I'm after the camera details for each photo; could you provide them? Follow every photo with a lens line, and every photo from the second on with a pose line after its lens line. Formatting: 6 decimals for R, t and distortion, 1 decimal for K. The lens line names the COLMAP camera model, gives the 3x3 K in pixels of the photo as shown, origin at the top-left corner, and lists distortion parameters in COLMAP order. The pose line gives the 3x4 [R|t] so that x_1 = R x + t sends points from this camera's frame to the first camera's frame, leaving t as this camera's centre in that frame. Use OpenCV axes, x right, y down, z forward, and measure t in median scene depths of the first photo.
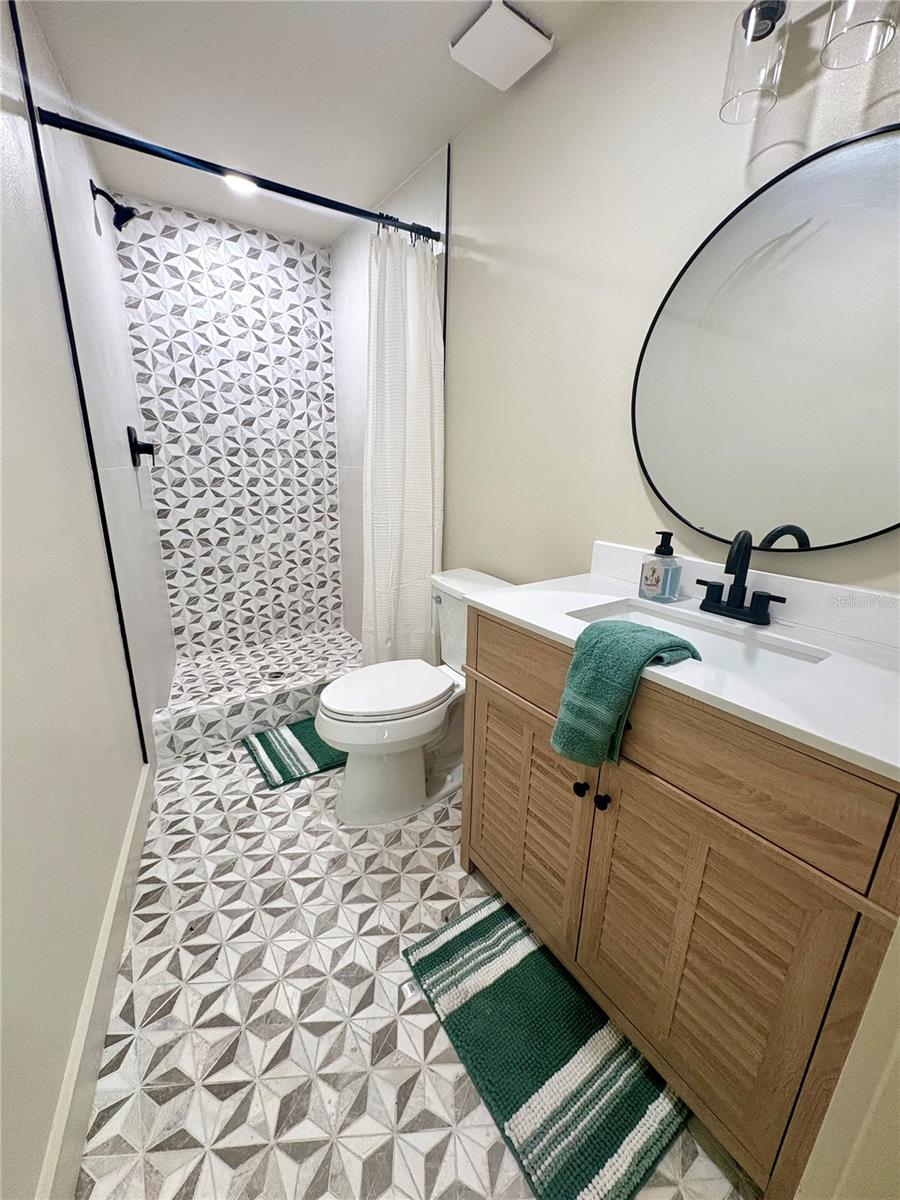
lens RADIAL K [[477.8, 0, 449.2], [0, 477.8, 600.6], [0, 0, 1]] dist [0.001054, -0.000345]
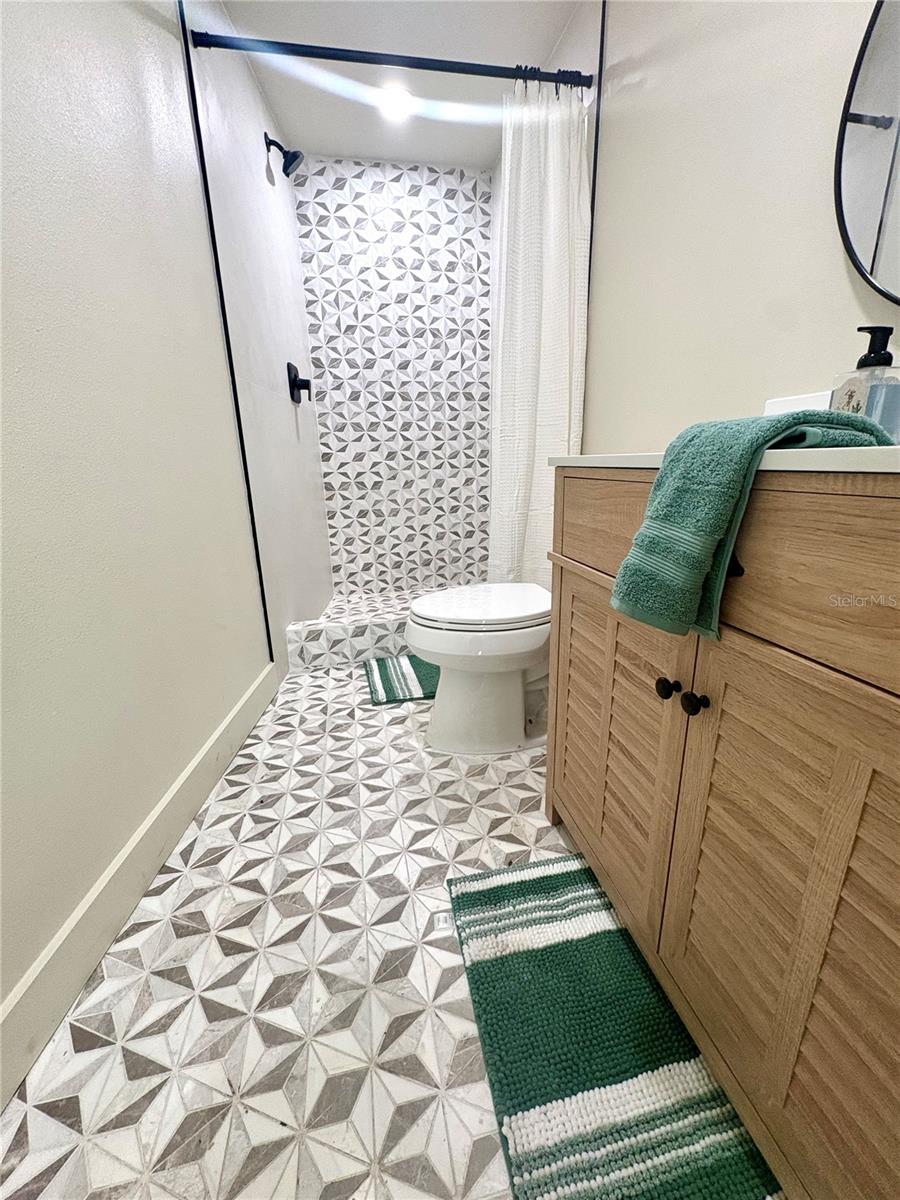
lens RADIAL K [[477.8, 0, 449.2], [0, 477.8, 600.6], [0, 0, 1]] dist [0.001054, -0.000345]
pose [[0.923182, 0.064845, -0.378853, 0.153650], [-0.062685, 0.997870, 0.018047, 0.179019], [0.379216, 0.007087, 0.925281, 0.171738]]
